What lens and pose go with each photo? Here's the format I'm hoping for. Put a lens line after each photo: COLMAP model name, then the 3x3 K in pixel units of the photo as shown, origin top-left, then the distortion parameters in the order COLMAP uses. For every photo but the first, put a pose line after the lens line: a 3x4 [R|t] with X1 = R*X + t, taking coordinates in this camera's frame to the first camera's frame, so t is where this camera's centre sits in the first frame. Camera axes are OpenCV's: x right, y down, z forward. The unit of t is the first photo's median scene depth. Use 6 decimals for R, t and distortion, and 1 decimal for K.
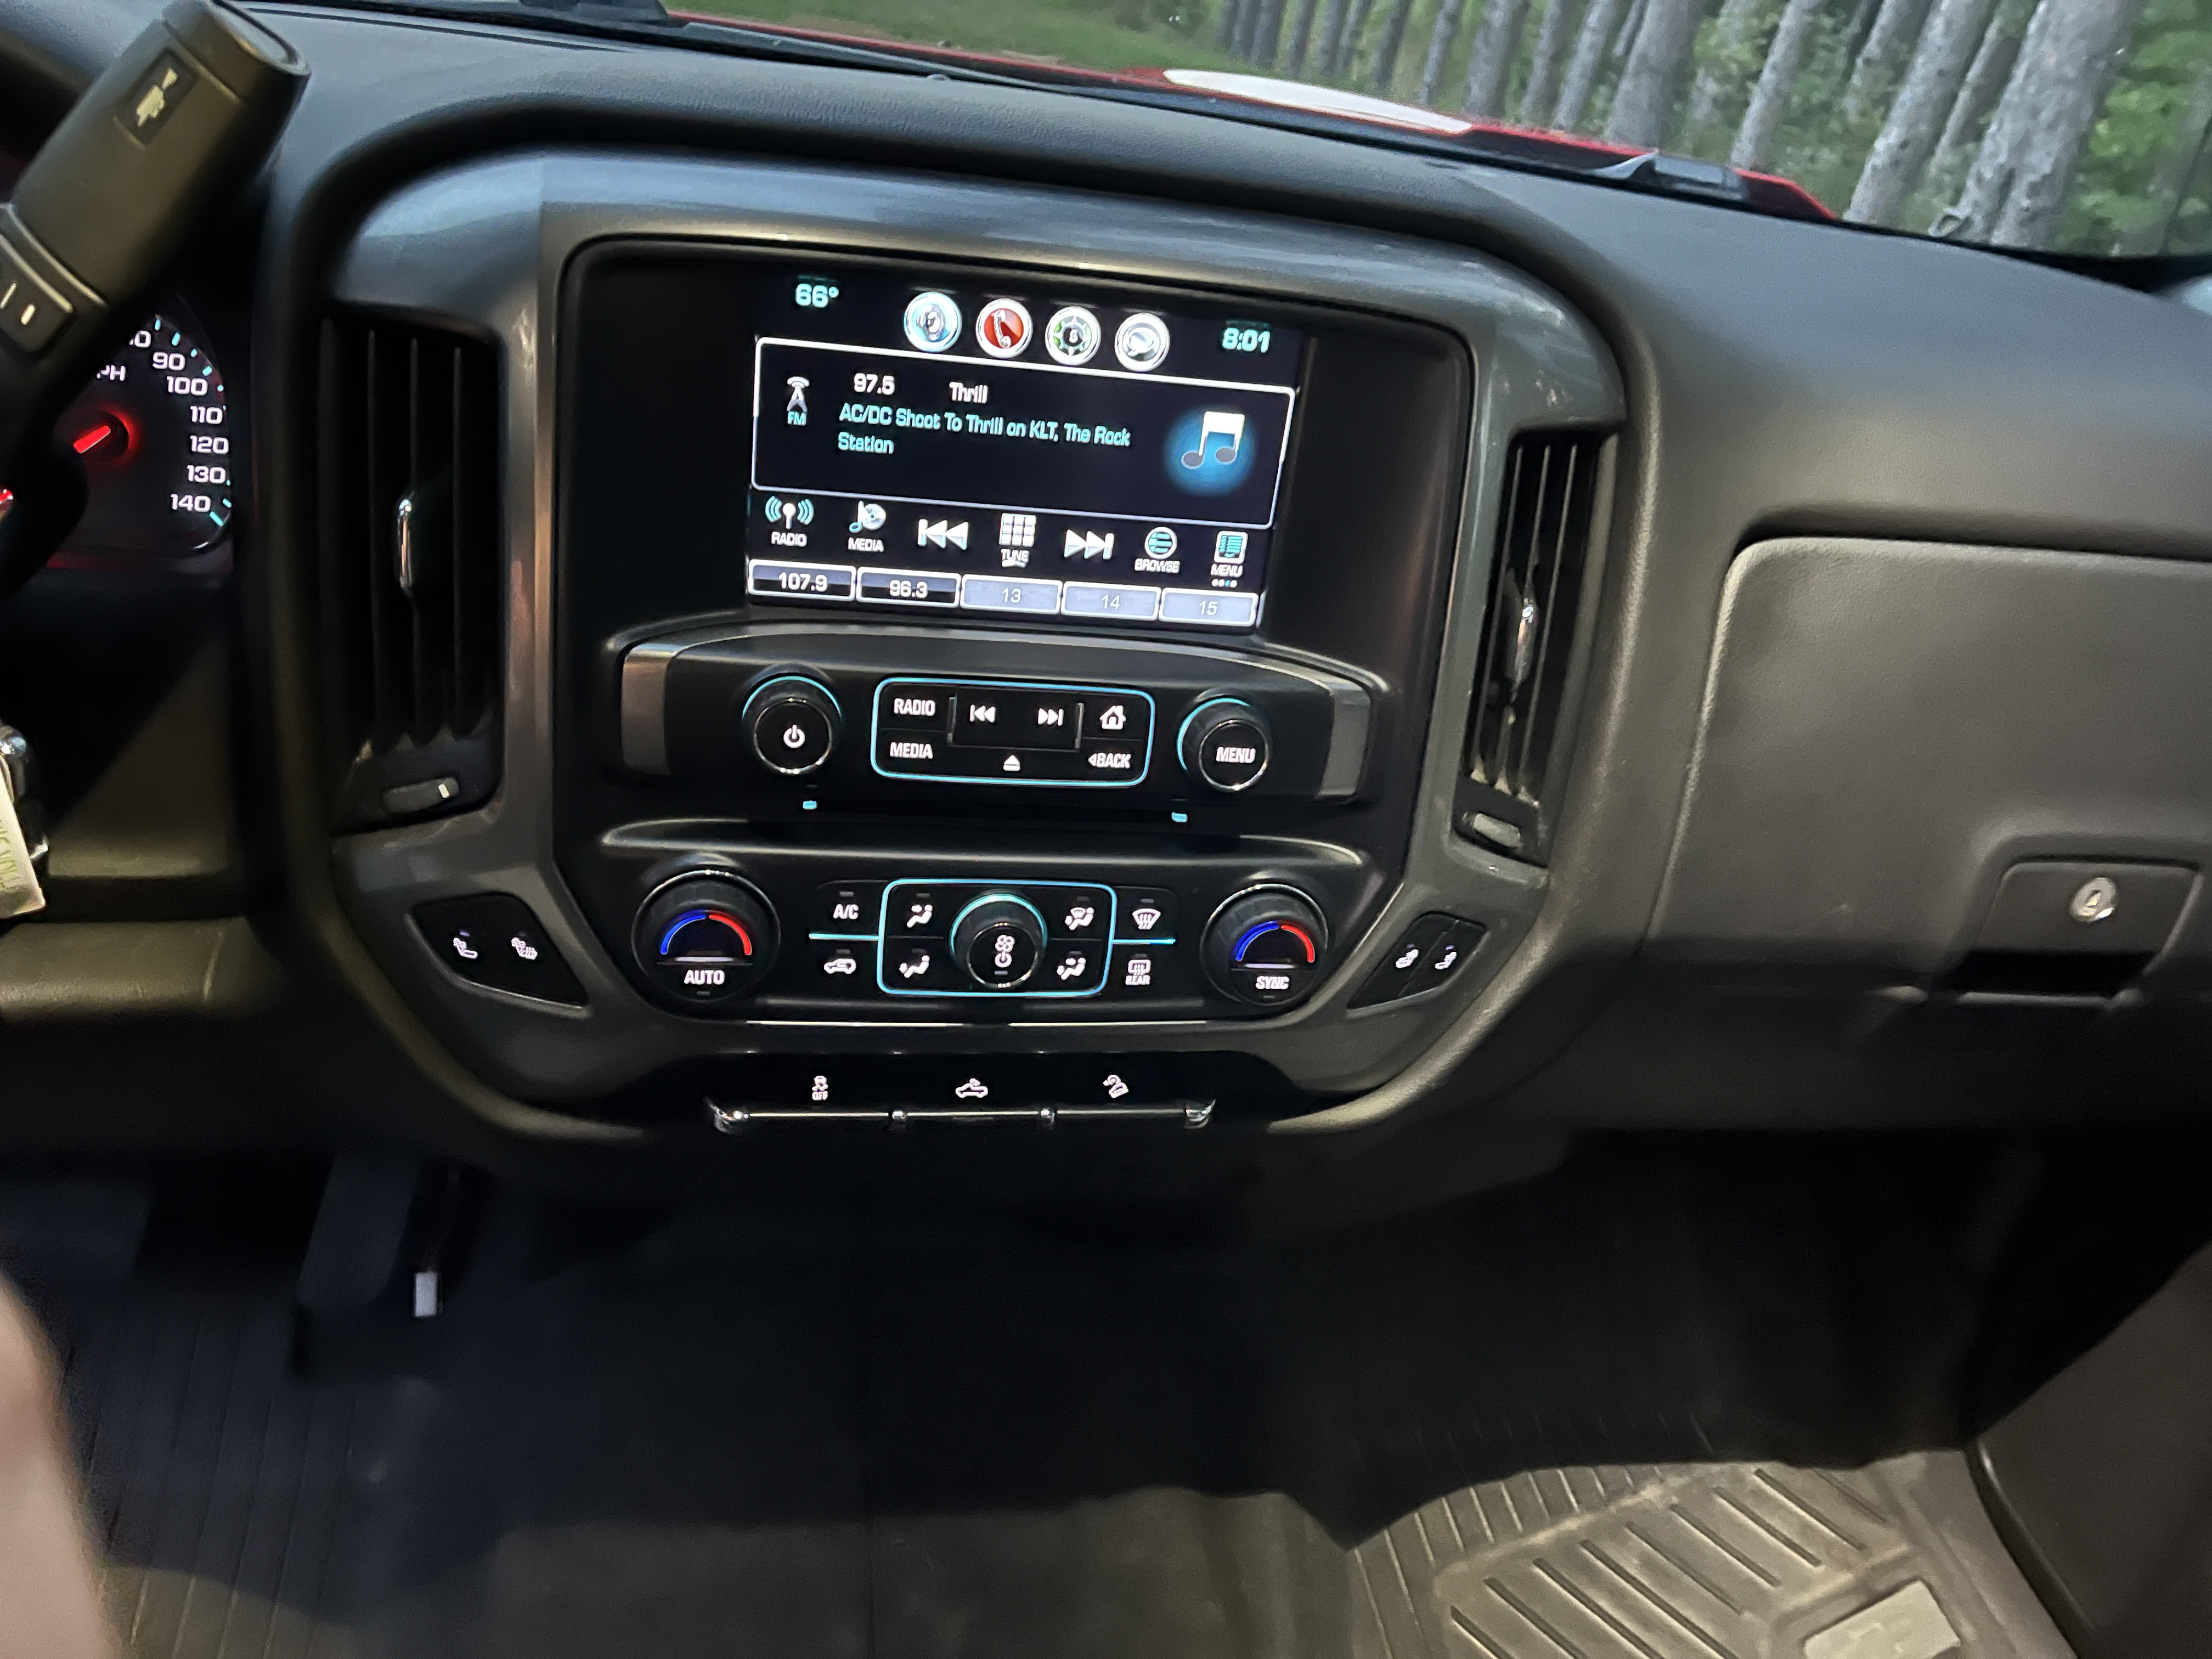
lens RADIAL K [[1686.3, 0, 1123.4], [0, 1686.3, 817.2], [0, 0, 1]] dist [0.060754, -0.070673]
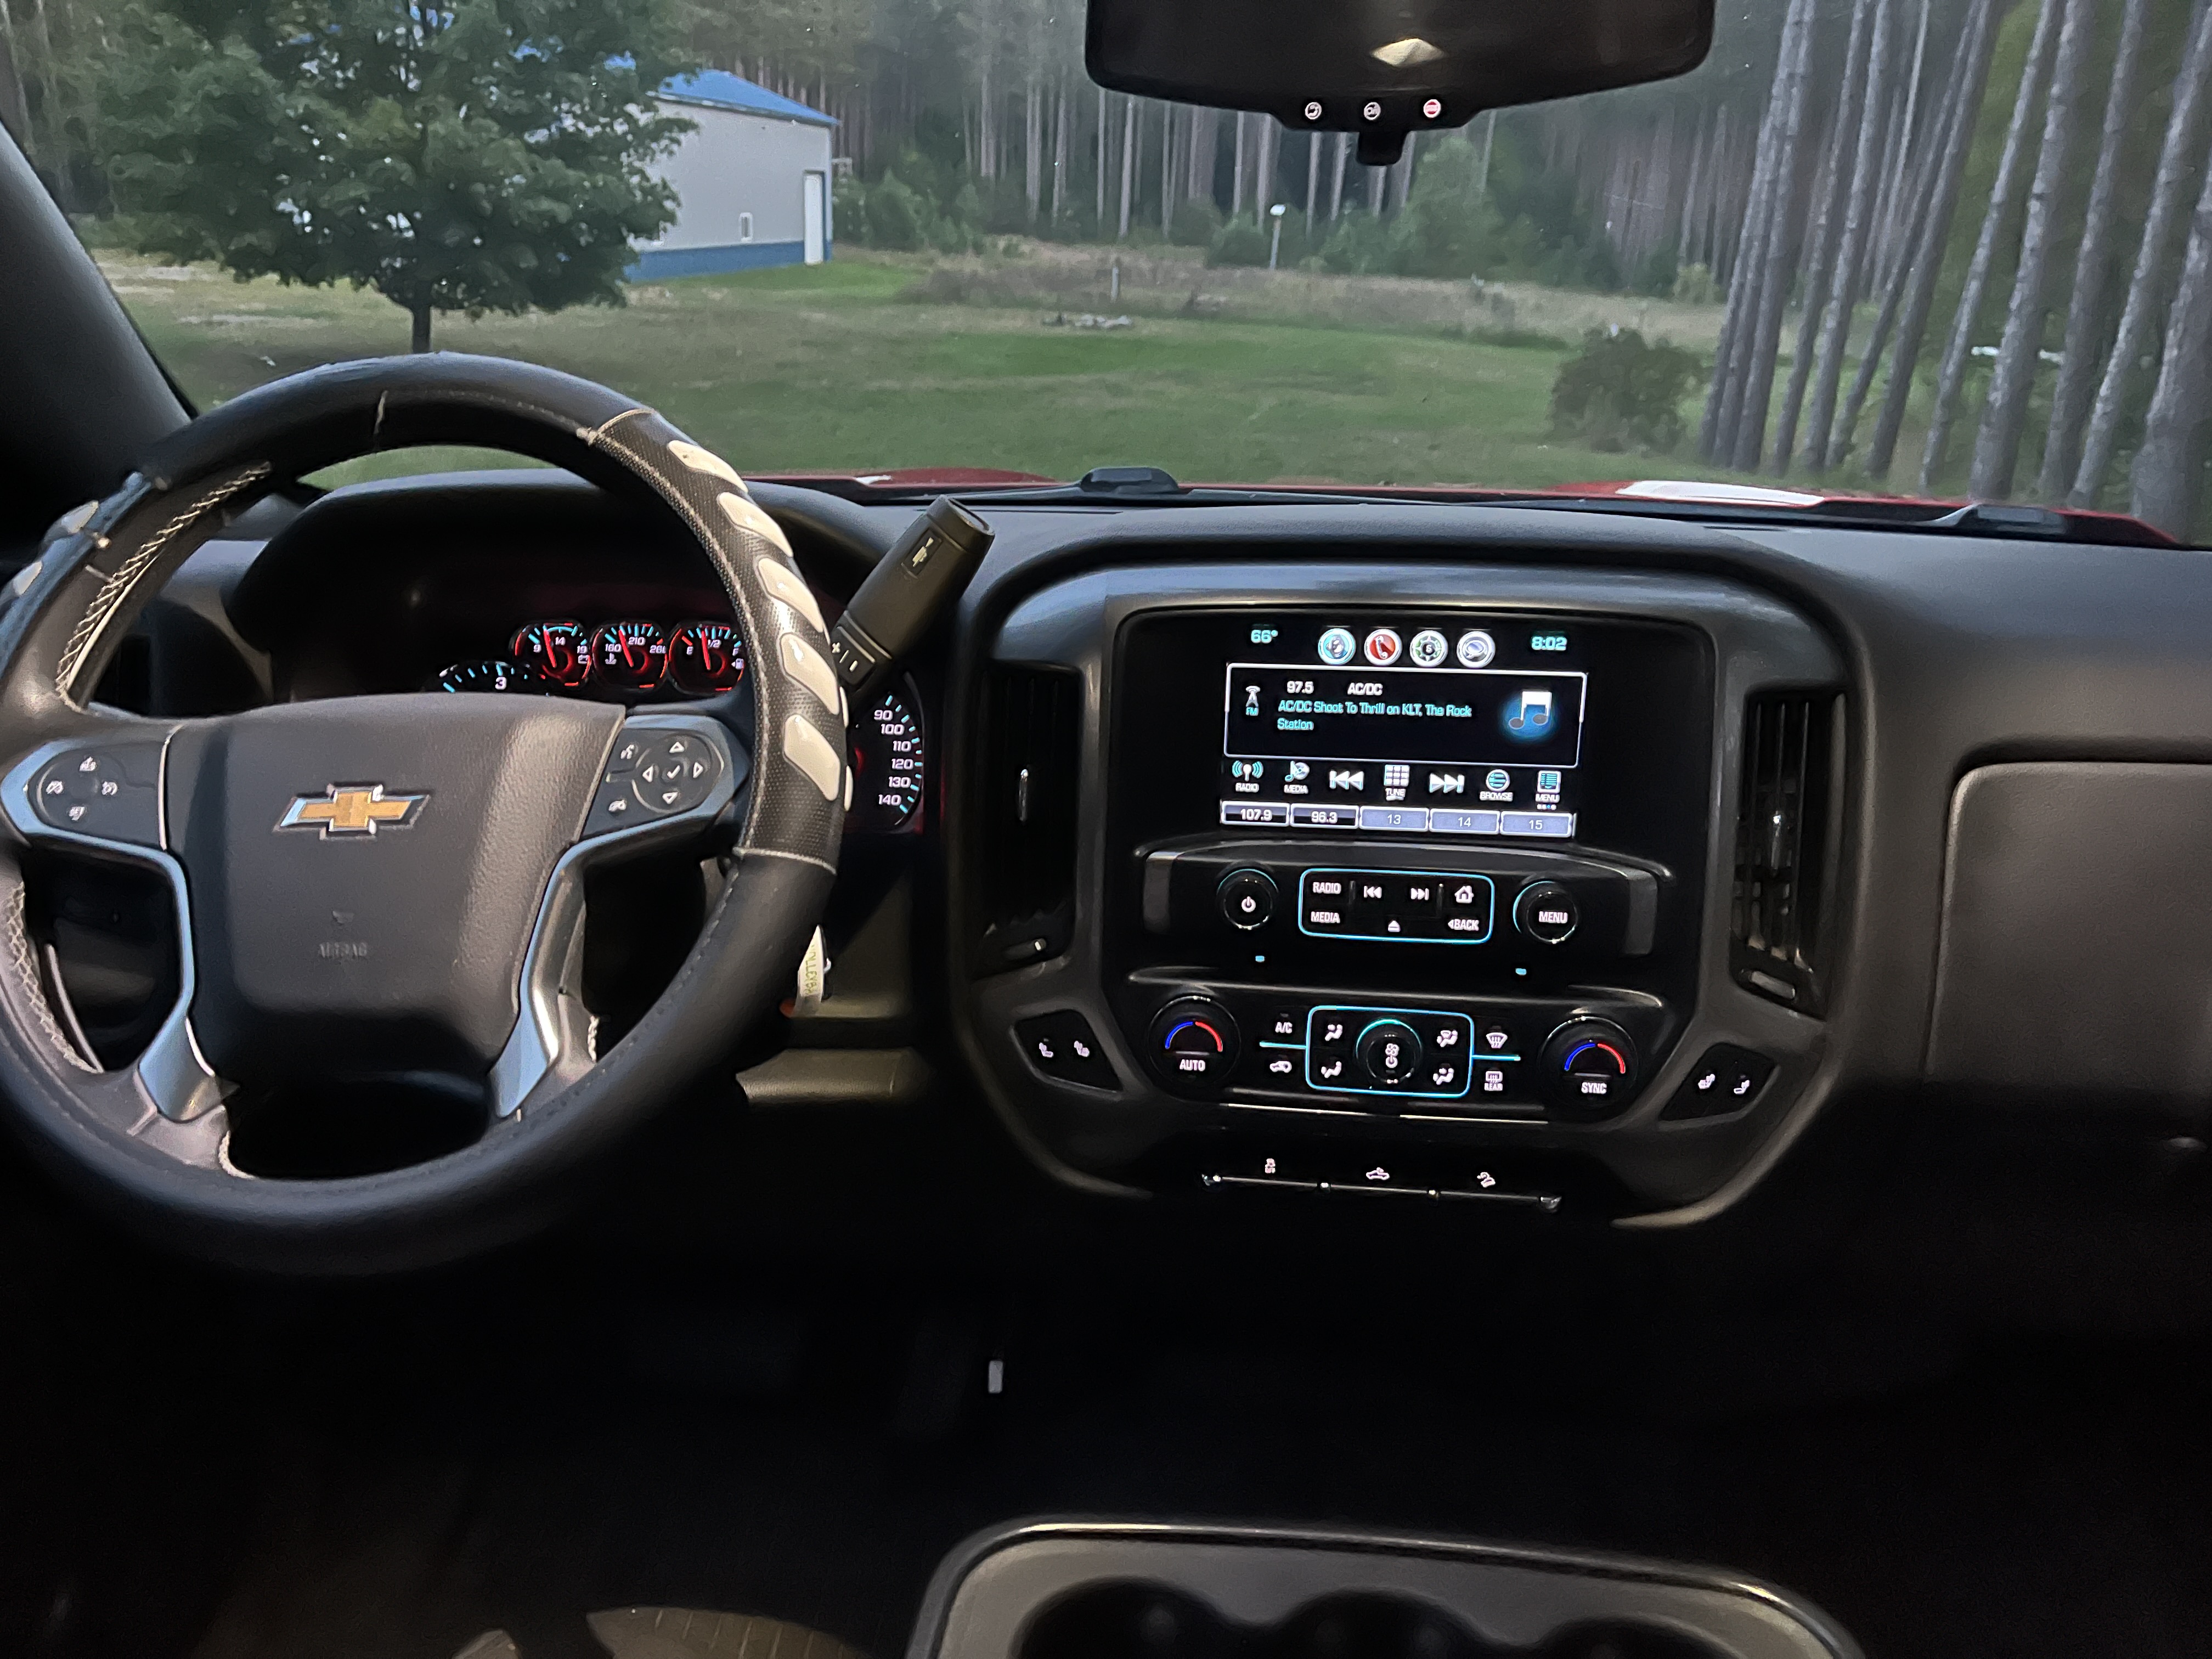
lens RADIAL K [[1686.3, 0, 1103.5], [0, 1686.3, 848.2], [0, 0, 1]] dist [0.060754, -0.070673]
pose [[0.955065, -0.044221, -0.293079, 0.121358], [-0.020830, 0.976349, -0.215193, 0.214076], [0.295664, 0.211628, 0.931556, -0.447173]]
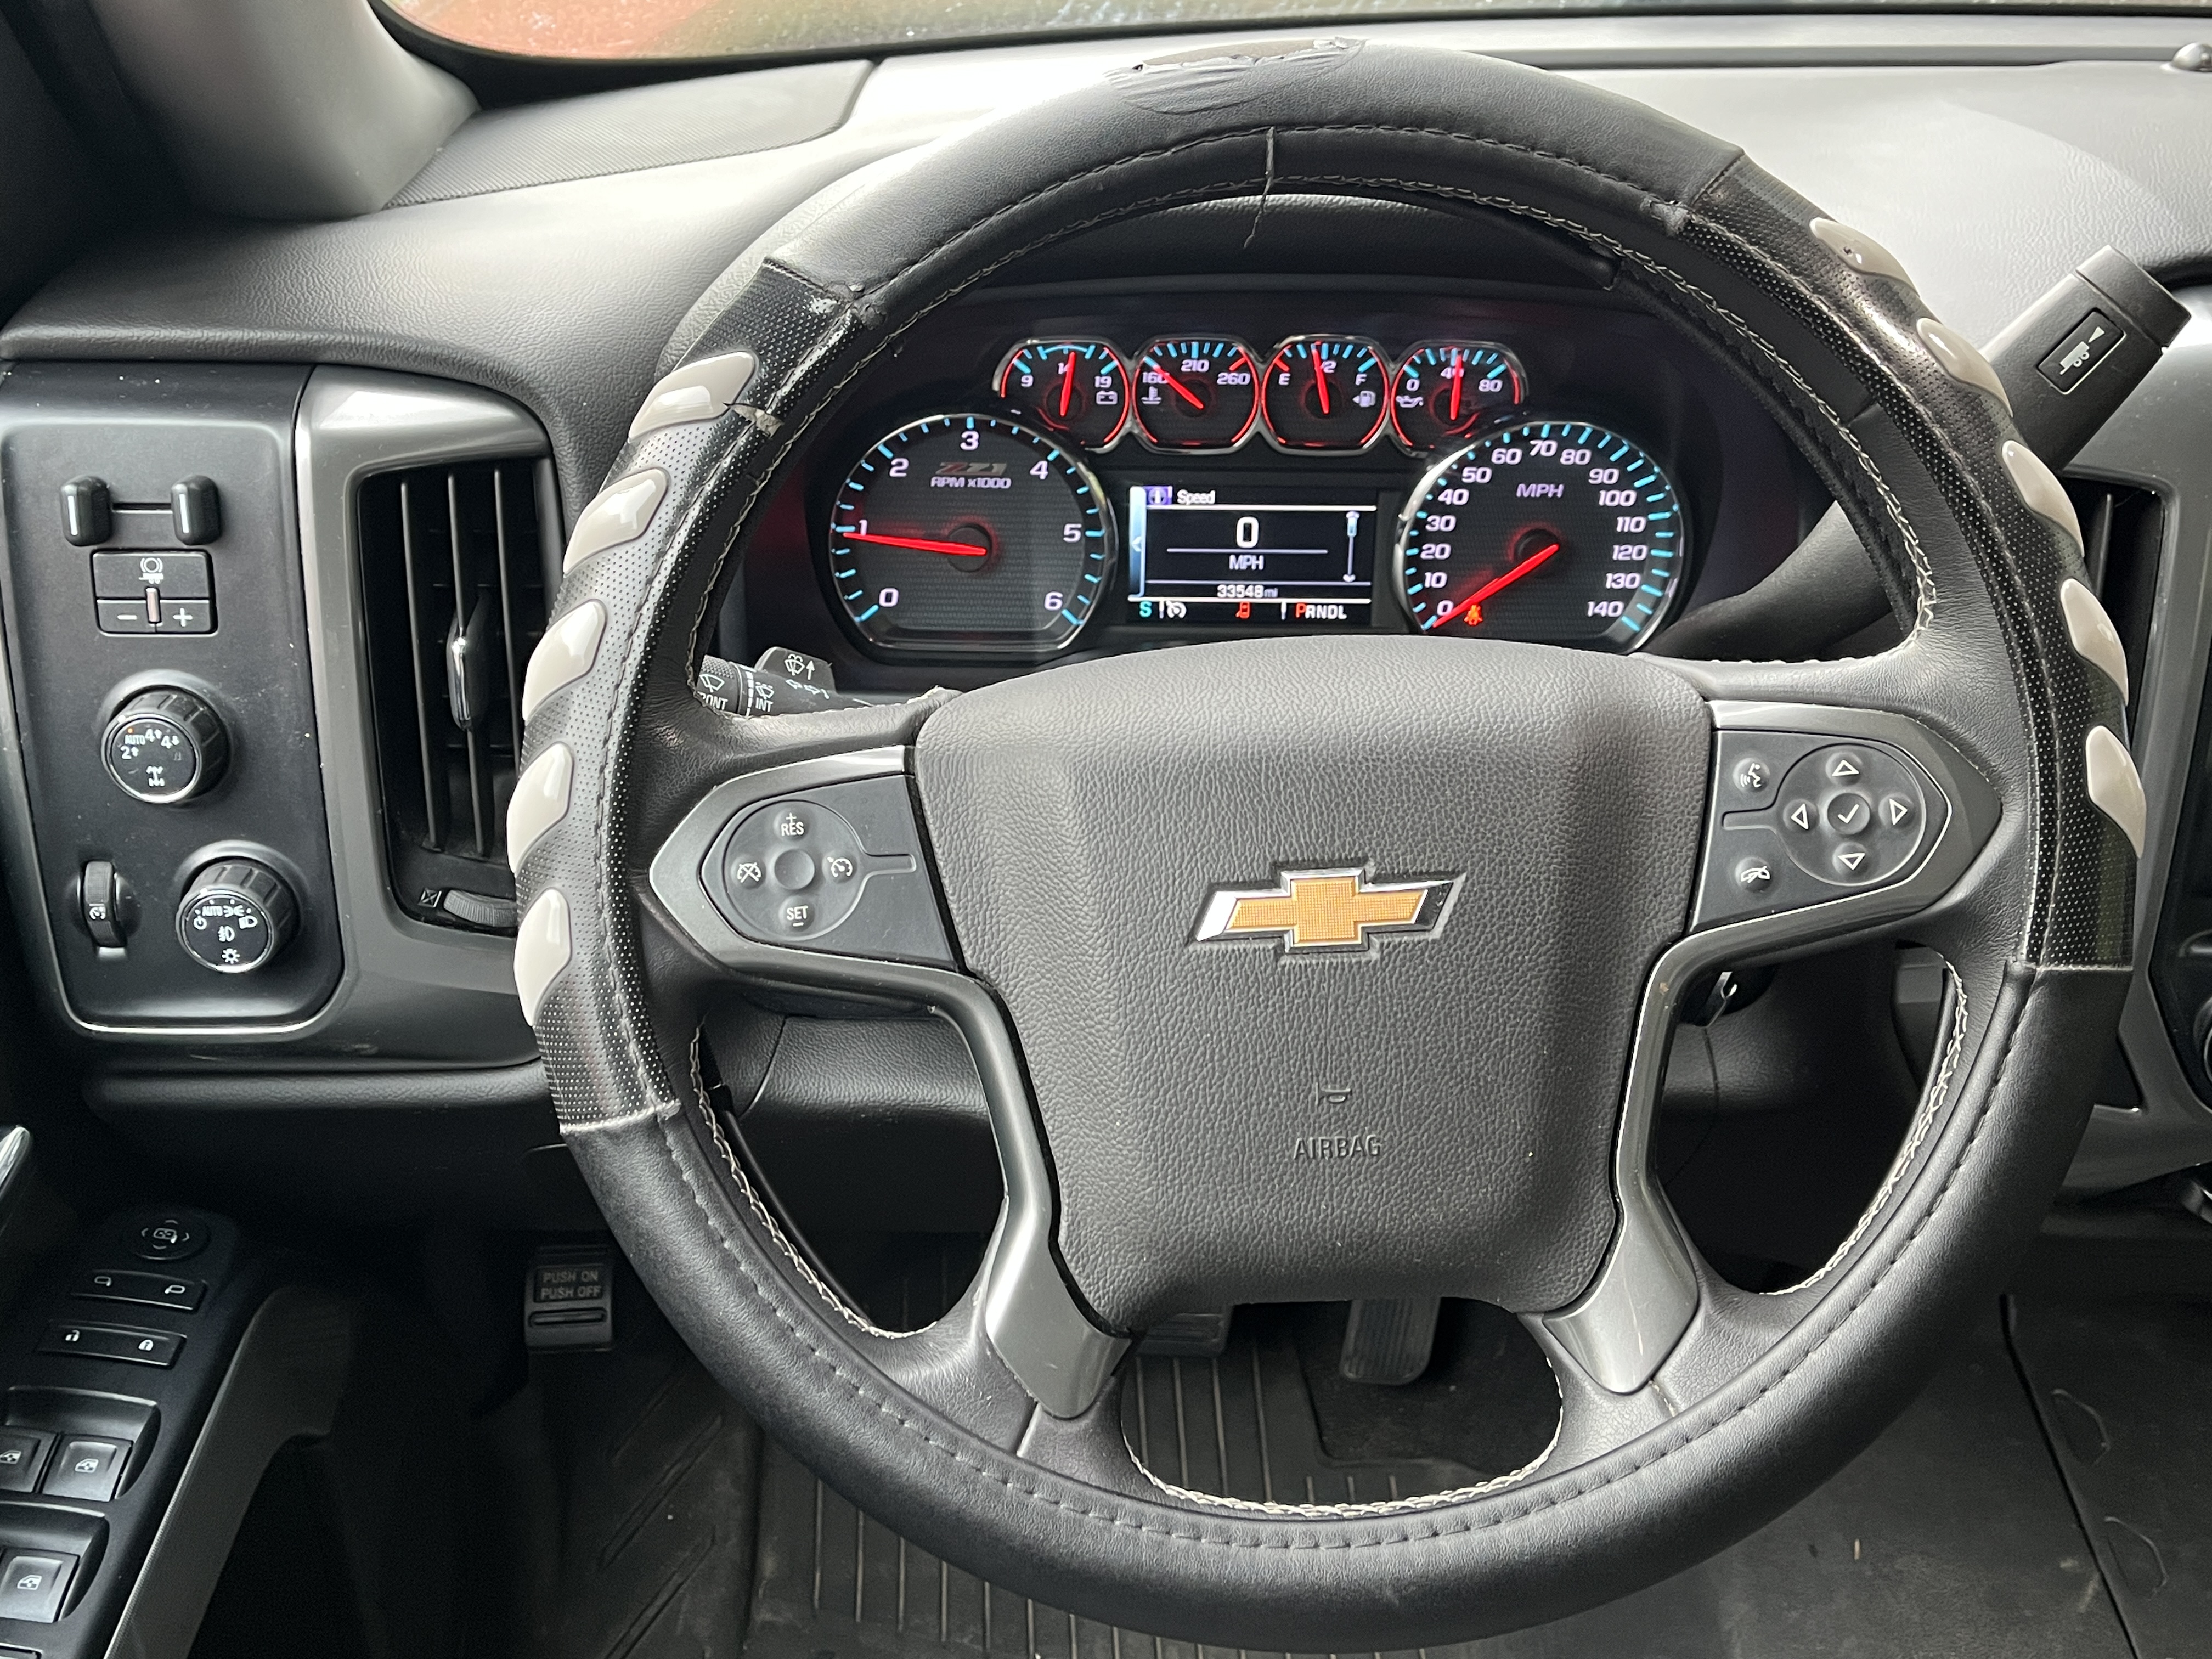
lens RADIAL K [[2289.8, 0, 1100.7], [0, 2289.8, 829.3], [0, 0, 1]] dist [0.015181, 0.000000]
pose [[0.979525, -0.026852, -0.199524, -0.612251], [0.034597, 0.998773, 0.035435, -0.119016], [0.198328, -0.041612, 0.979252, -0.439791]]
